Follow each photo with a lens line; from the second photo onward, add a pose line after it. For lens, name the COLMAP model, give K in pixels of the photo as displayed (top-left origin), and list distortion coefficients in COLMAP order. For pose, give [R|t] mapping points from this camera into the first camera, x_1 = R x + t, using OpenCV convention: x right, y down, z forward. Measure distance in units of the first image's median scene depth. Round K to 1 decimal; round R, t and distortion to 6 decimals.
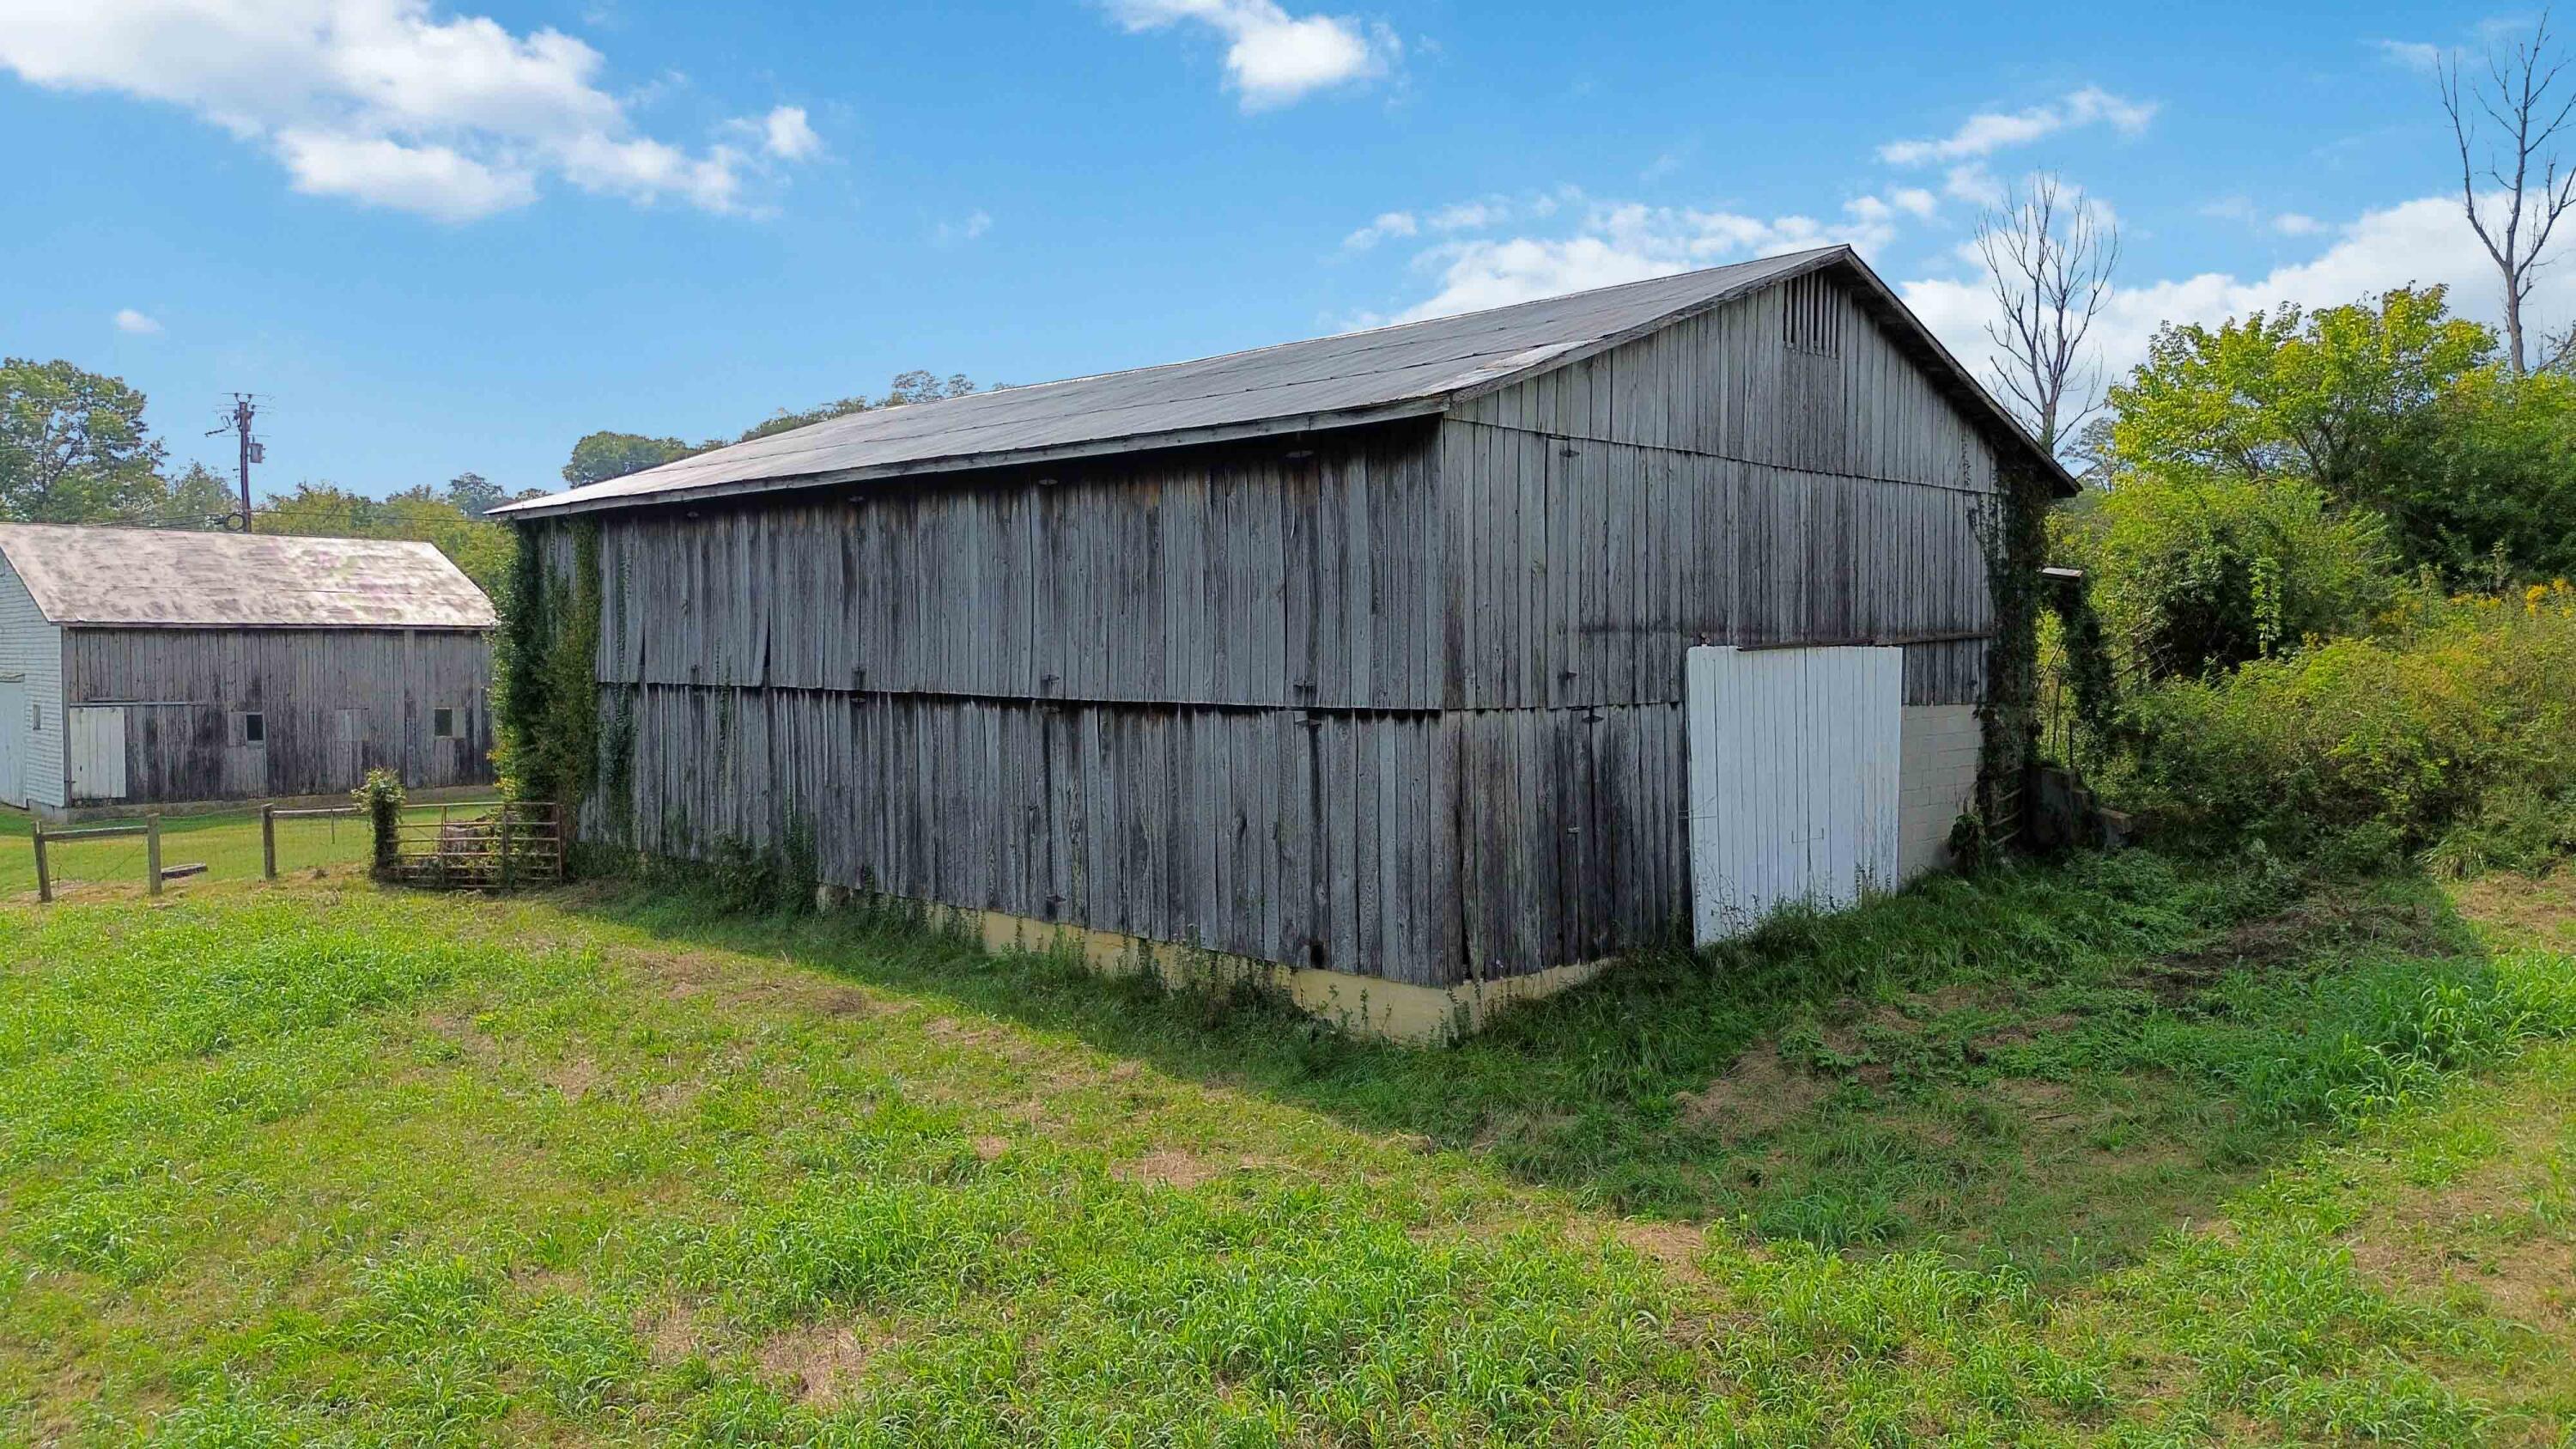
lens RADIAL K [[1871.8, 0, 1295.4], [0, 1871.8, 724.9], [0, 0, 1]] dist [0.025624, -0.007365]
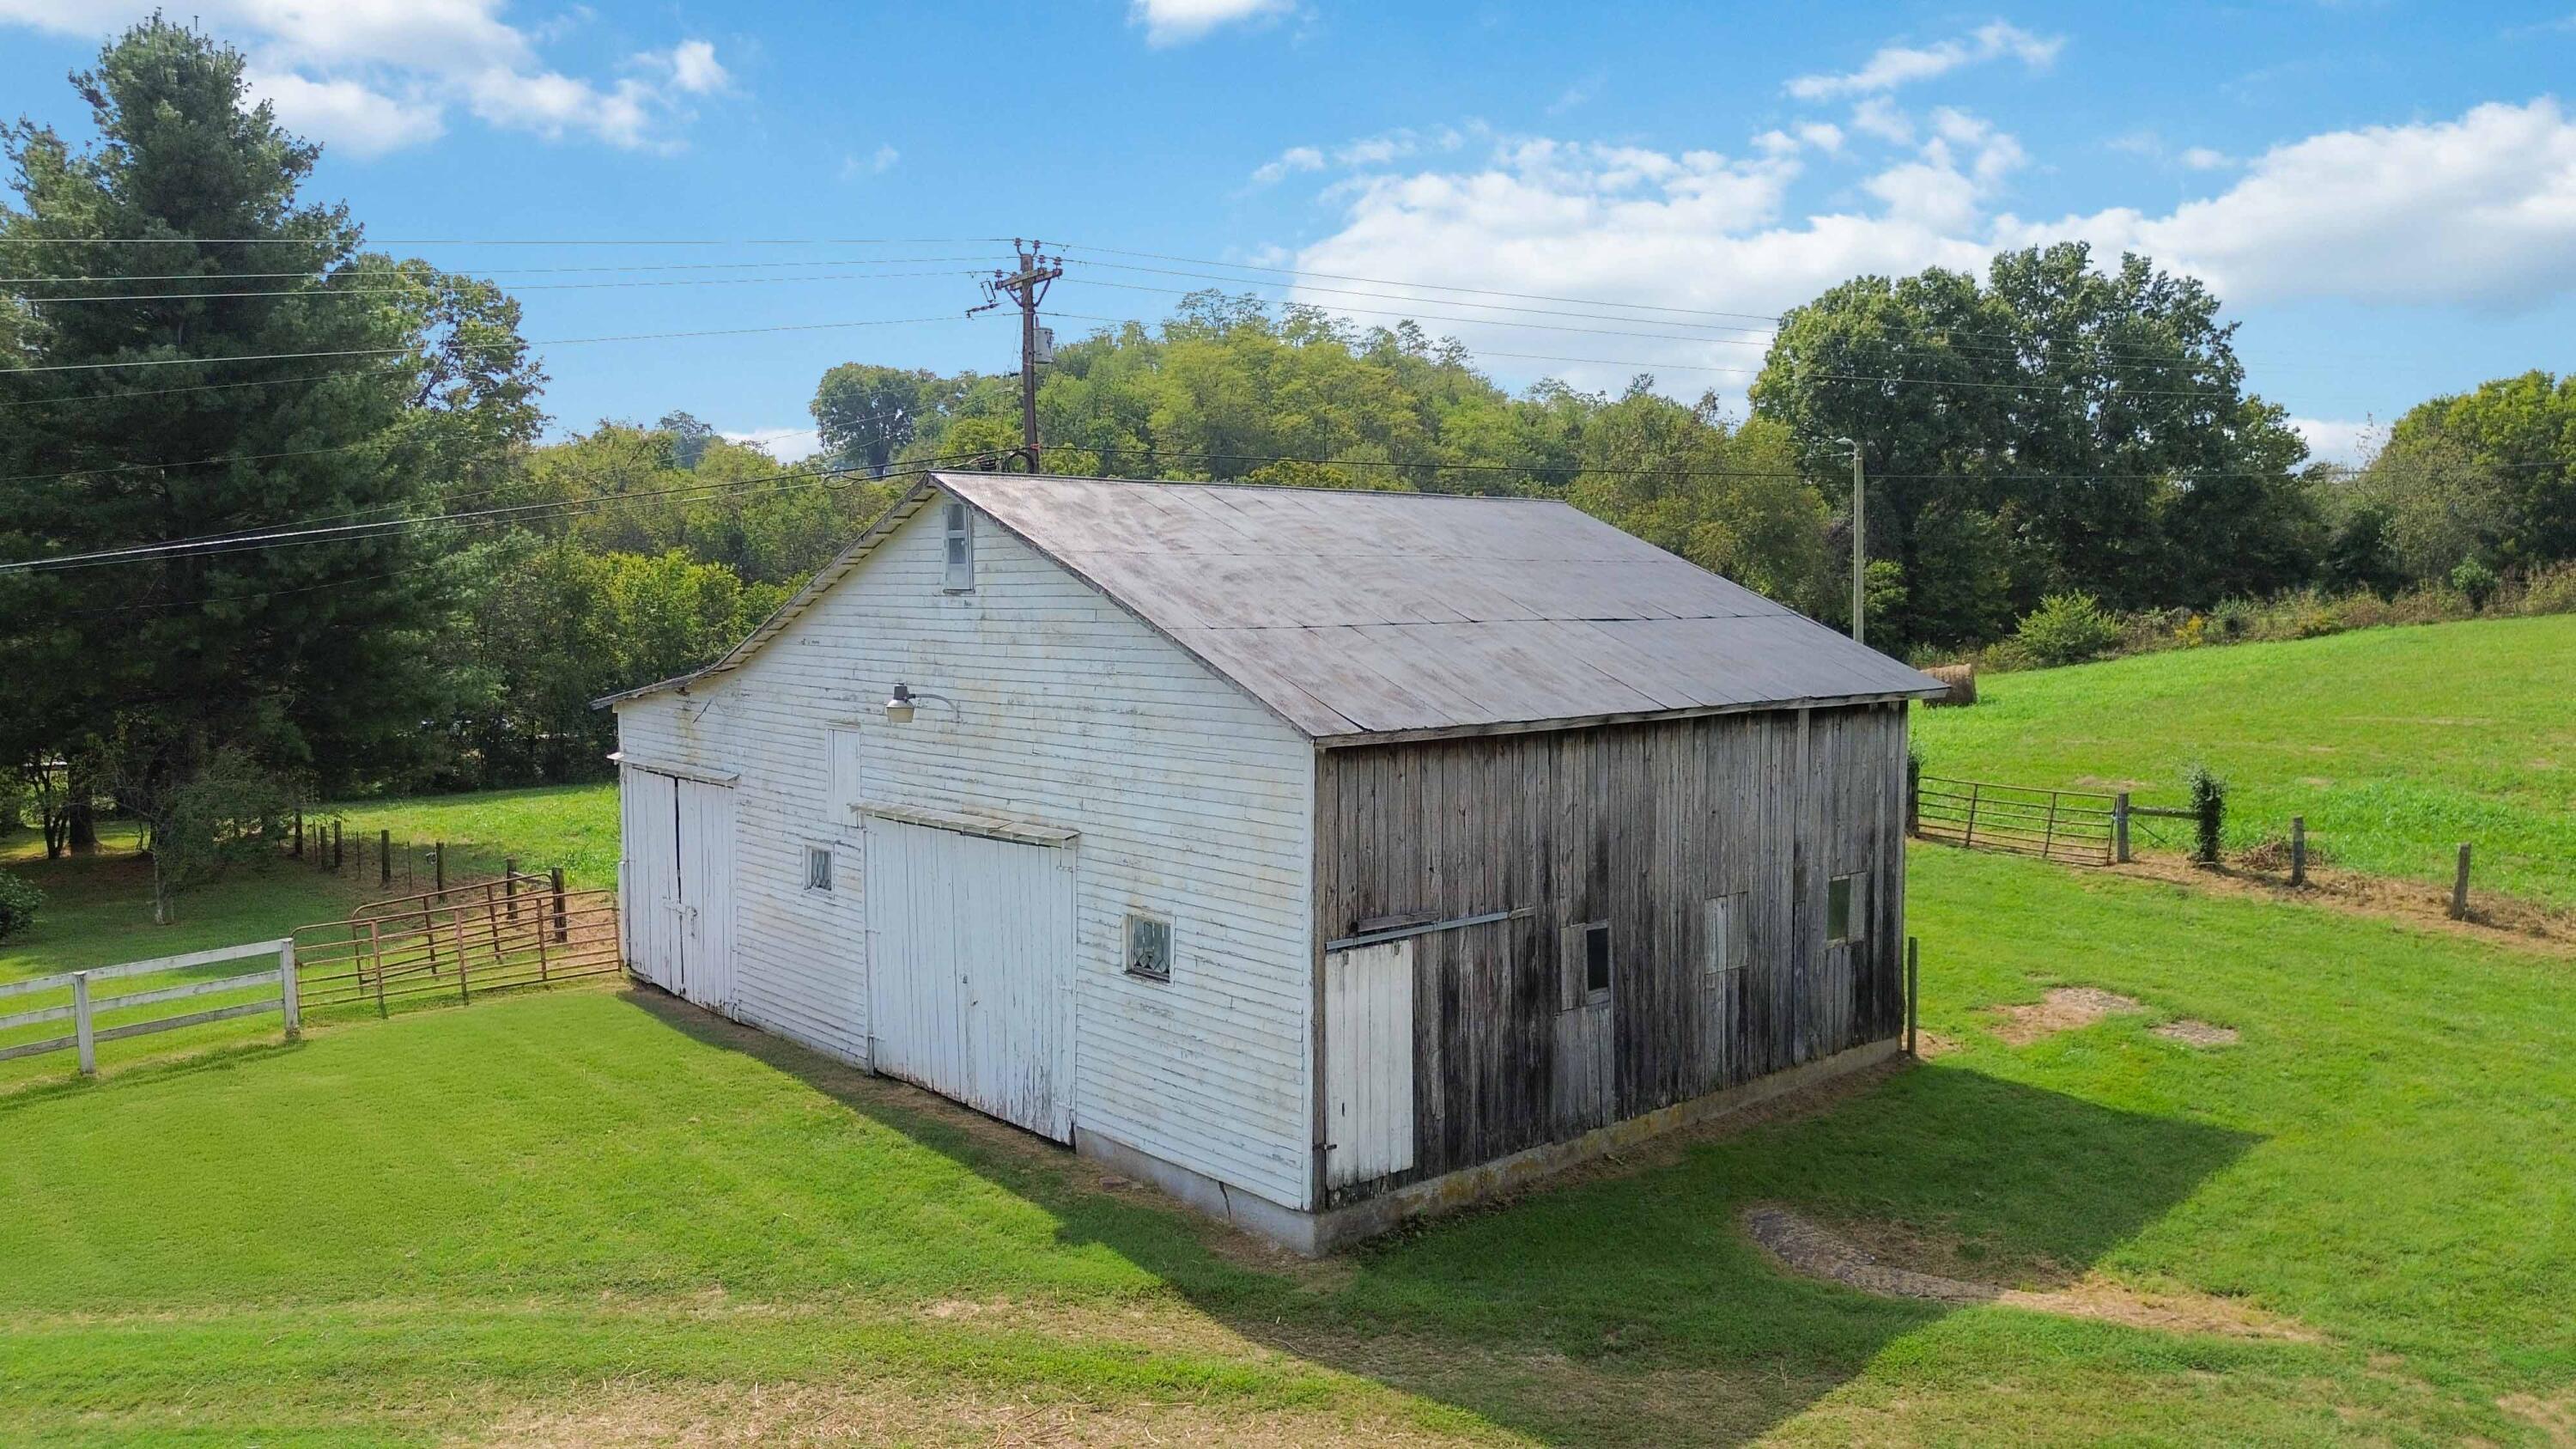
lens RADIAL K [[1871.8, 0, 1299.0], [0, 1871.8, 697.2], [0, 0, 1]] dist [0.025624, -0.007365]
pose [[0.998538, -0.000214, -0.054051, -0.641211], [0.001268, 0.999810, 0.019471, -0.069987], [0.054036, -0.019511, 0.998348, 0.626672]]
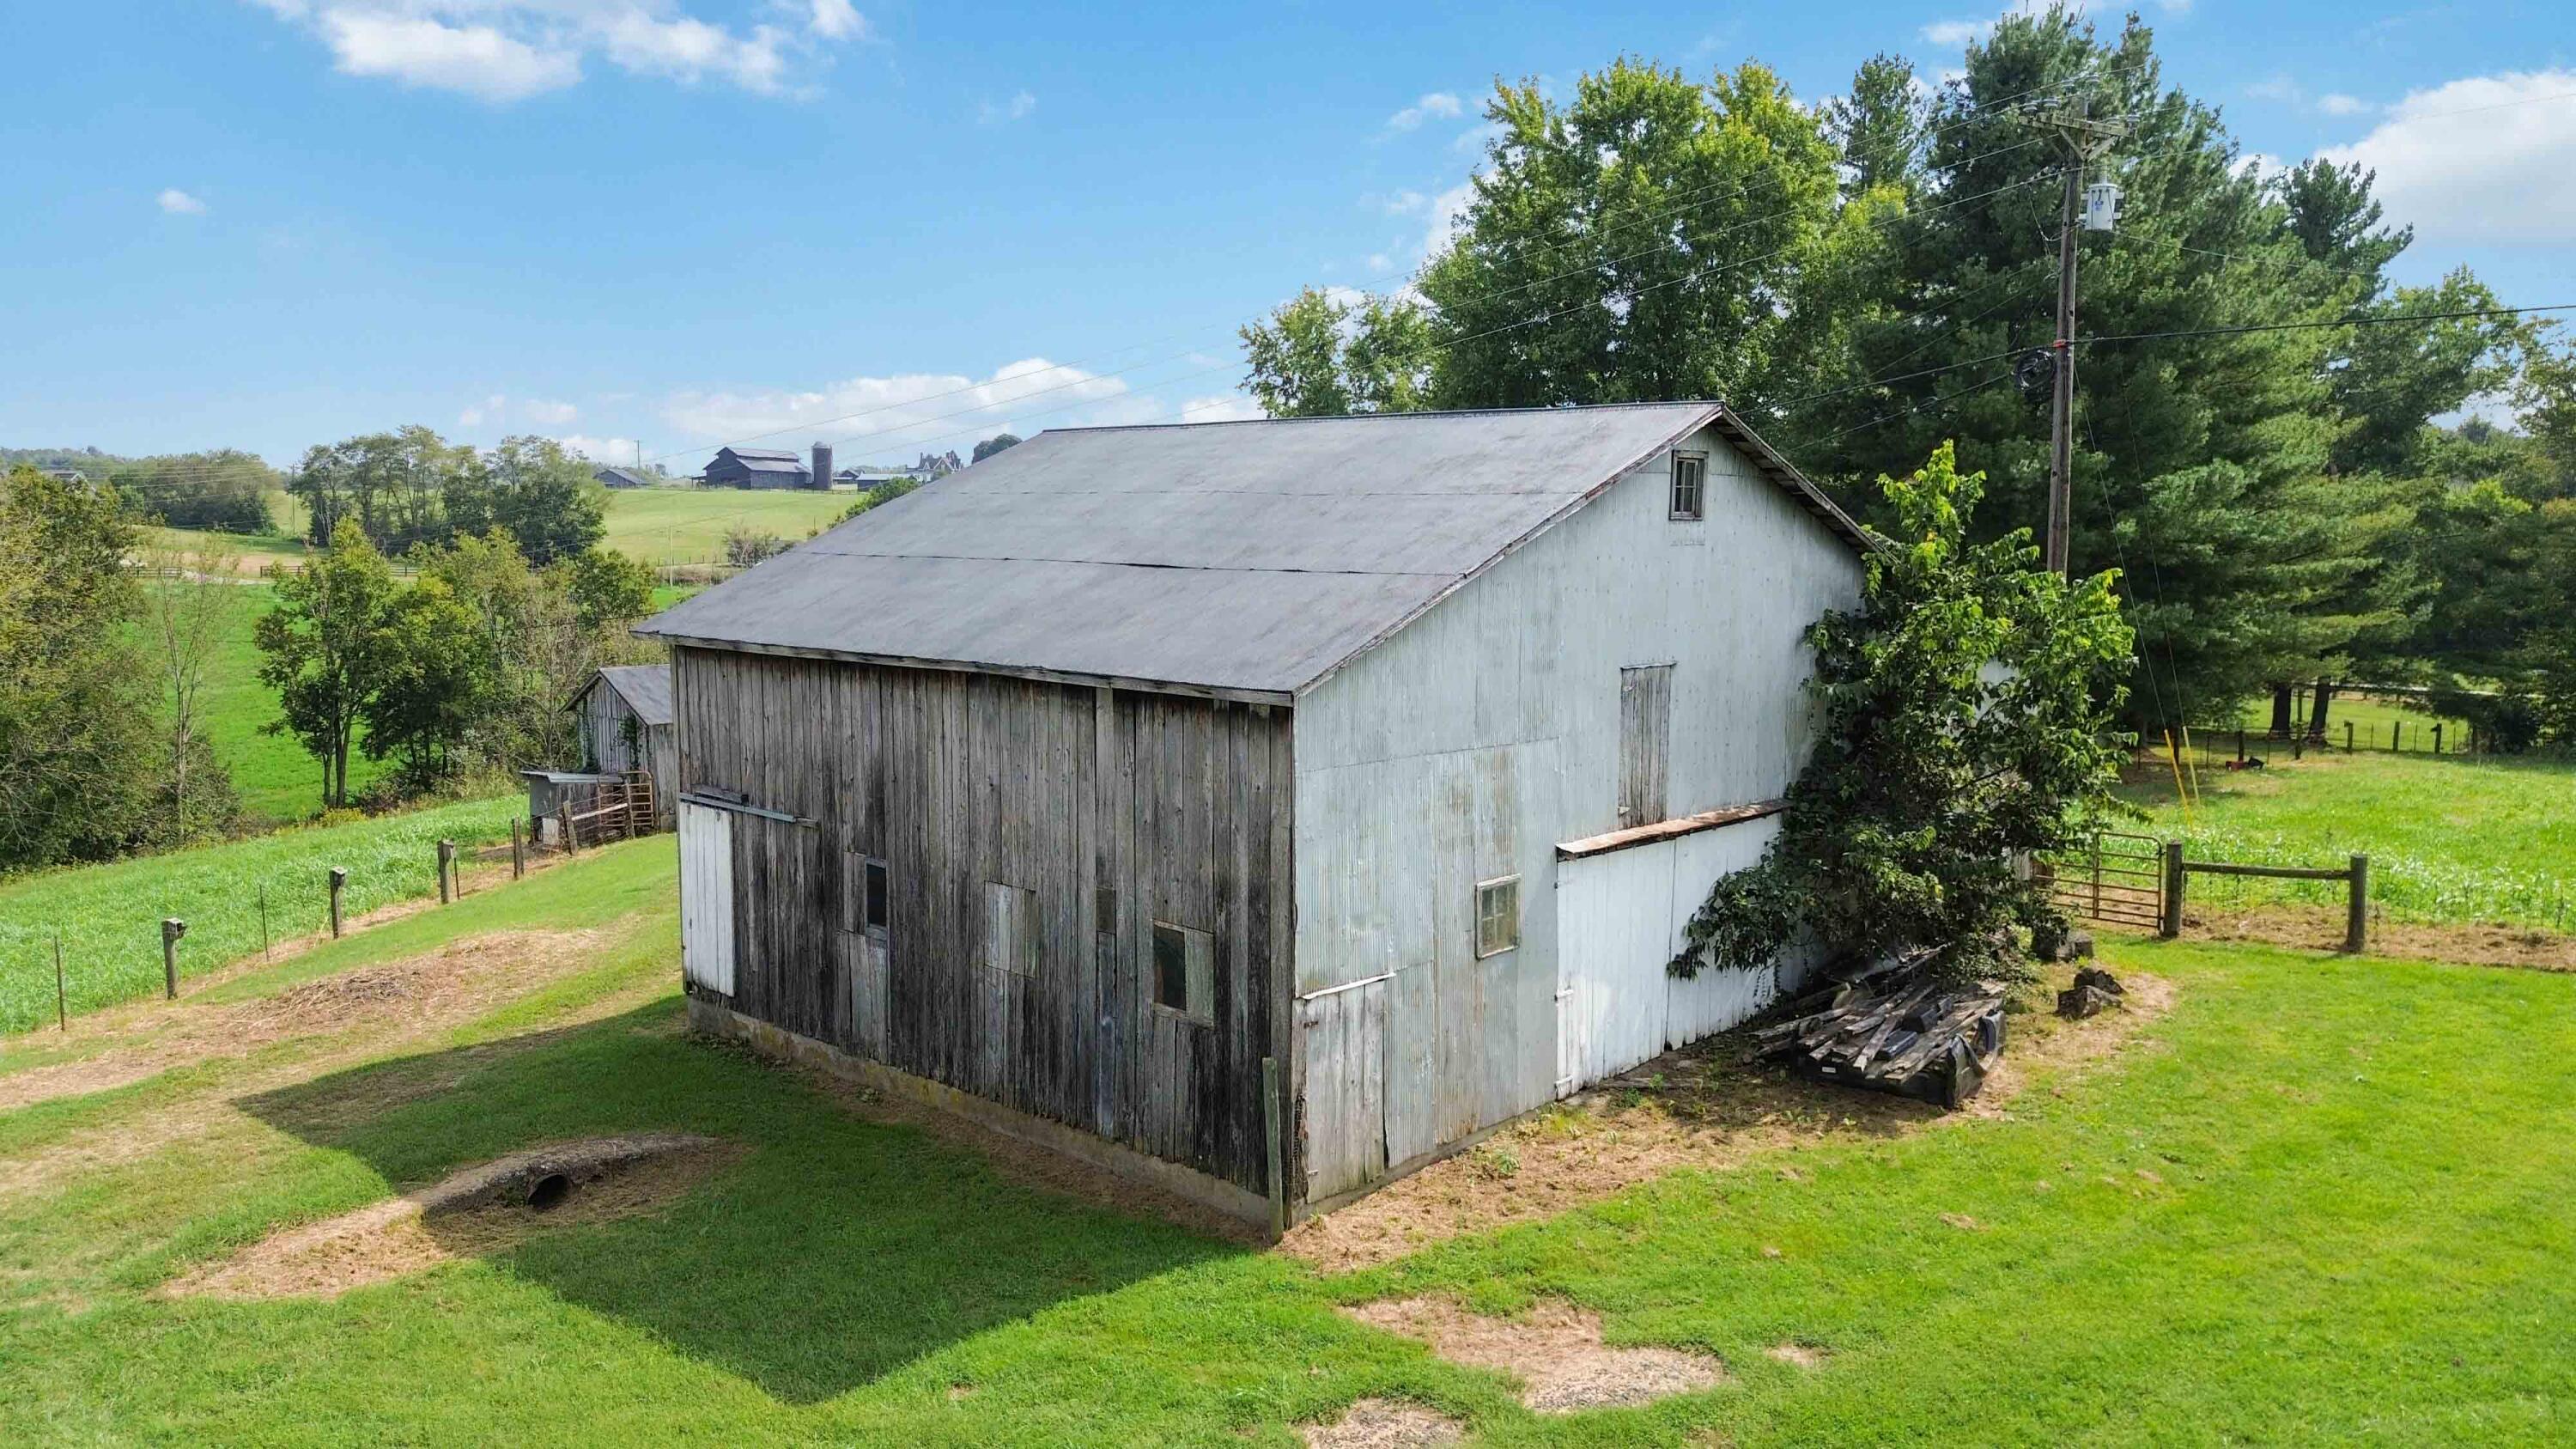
lens RADIAL K [[1871.8, 0, 1304.3], [0, 1871.8, 726.1], [0, 0, 1]] dist [0.025624, -0.007365]
pose [[0.031473, 0.112471, -0.993156, -0.147028], [-0.044277, 0.992830, 0.111031, -0.093955], [0.998523, 0.040479, 0.036228, 1.160992]]
